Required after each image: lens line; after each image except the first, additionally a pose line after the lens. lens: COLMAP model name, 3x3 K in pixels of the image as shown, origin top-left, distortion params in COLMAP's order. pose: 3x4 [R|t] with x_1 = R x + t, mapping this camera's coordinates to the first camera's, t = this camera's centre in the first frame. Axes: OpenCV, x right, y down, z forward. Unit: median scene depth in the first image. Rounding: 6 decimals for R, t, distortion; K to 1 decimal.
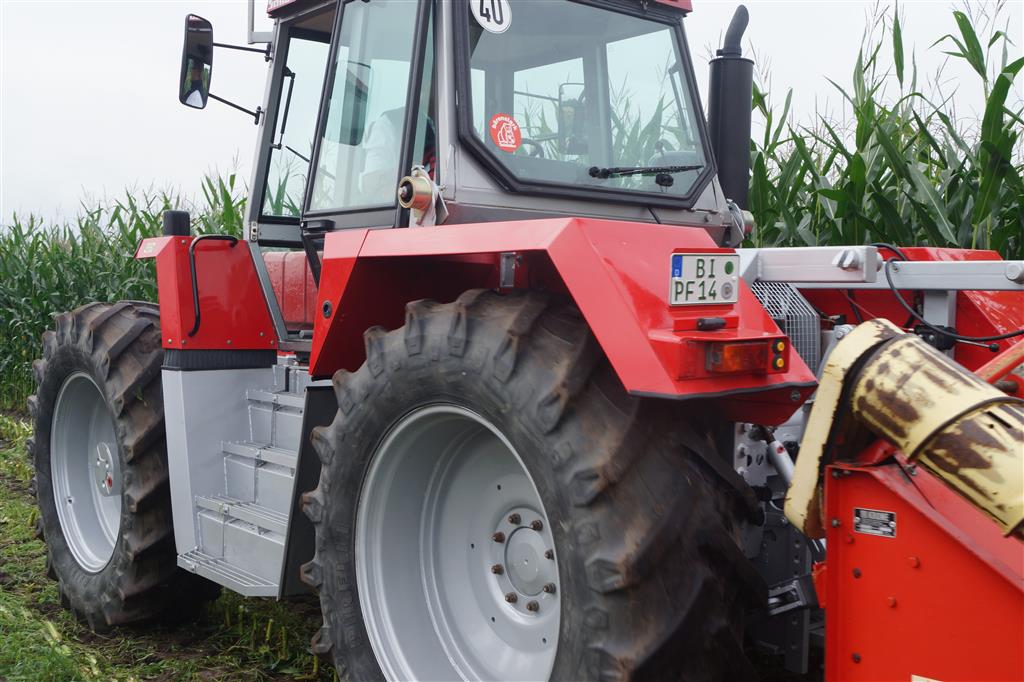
lens RADIAL K [[1160.1, 0, 512.0], [0, 1160.1, 341.0], [0, 0, 1]] dist [-0.007338, -0.000214]
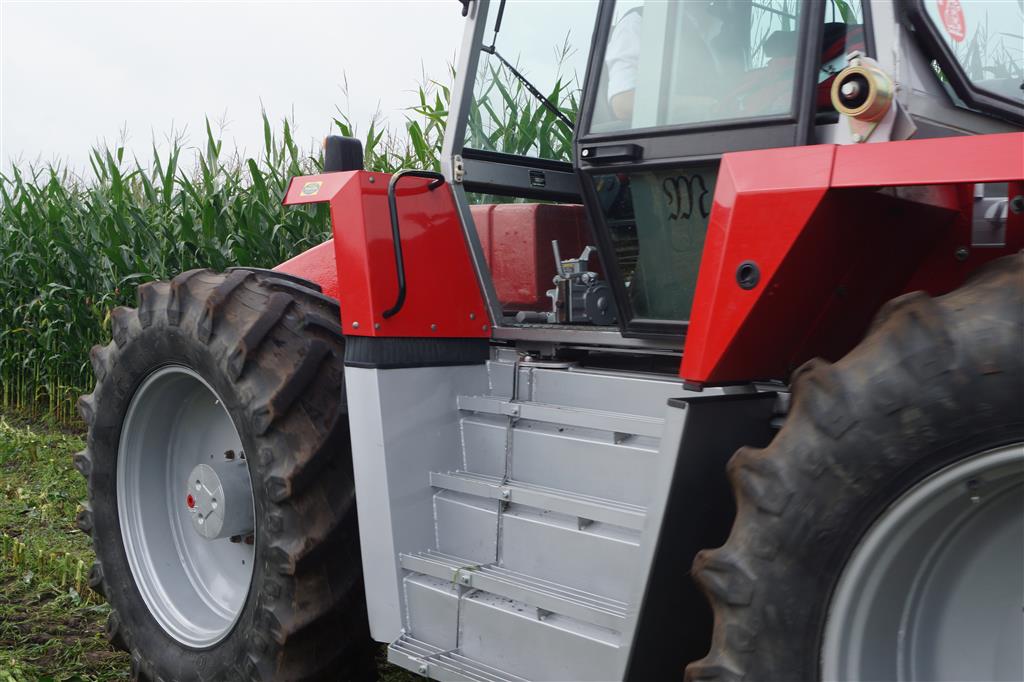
lens RADIAL K [[1160.1, 0, 512.0], [0, 1160.1, 341.0], [0, 0, 1]] dist [-0.007338, -0.000214]
pose [[0.996145, 0.006895, 0.087452, -0.264588], [-0.008351, 0.999832, 0.016293, -0.002413], [-0.087325, -0.016960, 0.996036, 0.315872]]
